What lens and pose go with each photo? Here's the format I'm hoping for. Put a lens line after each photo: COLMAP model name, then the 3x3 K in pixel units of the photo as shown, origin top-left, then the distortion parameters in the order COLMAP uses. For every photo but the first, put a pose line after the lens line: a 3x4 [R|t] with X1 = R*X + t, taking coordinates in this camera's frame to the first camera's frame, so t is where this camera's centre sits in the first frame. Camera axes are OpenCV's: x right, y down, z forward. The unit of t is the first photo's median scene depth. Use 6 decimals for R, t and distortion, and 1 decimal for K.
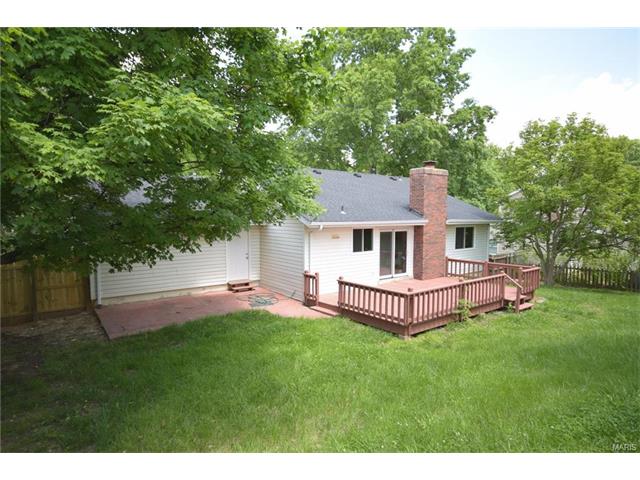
lens RADIAL K [[374.1, 0, 319.7], [0, 374.1, 242.6], [0, 0, 1]] dist [0.028232, -0.001093]
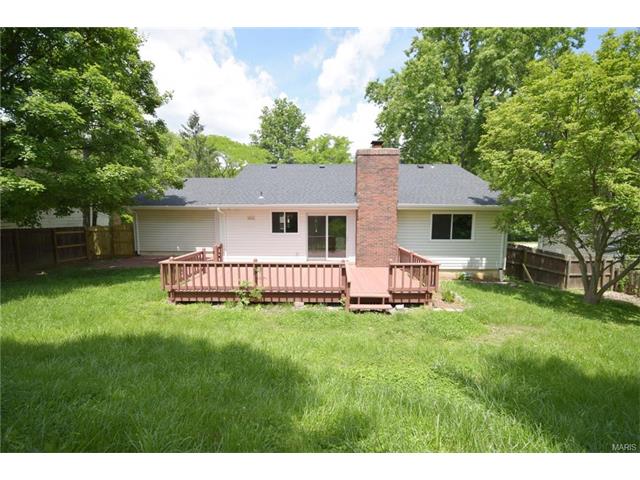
lens RADIAL K [[280.6, 0, 322.2], [0, 280.6, 245.1], [0, 0, 1]] dist [-0.002530, -0.000340]
pose [[0.793104, 0.067210, -0.605367, 0.677958], [-0.046659, 0.997677, 0.049636, 0.013289], [0.607297, -0.011121, 0.794397, 0.394010]]
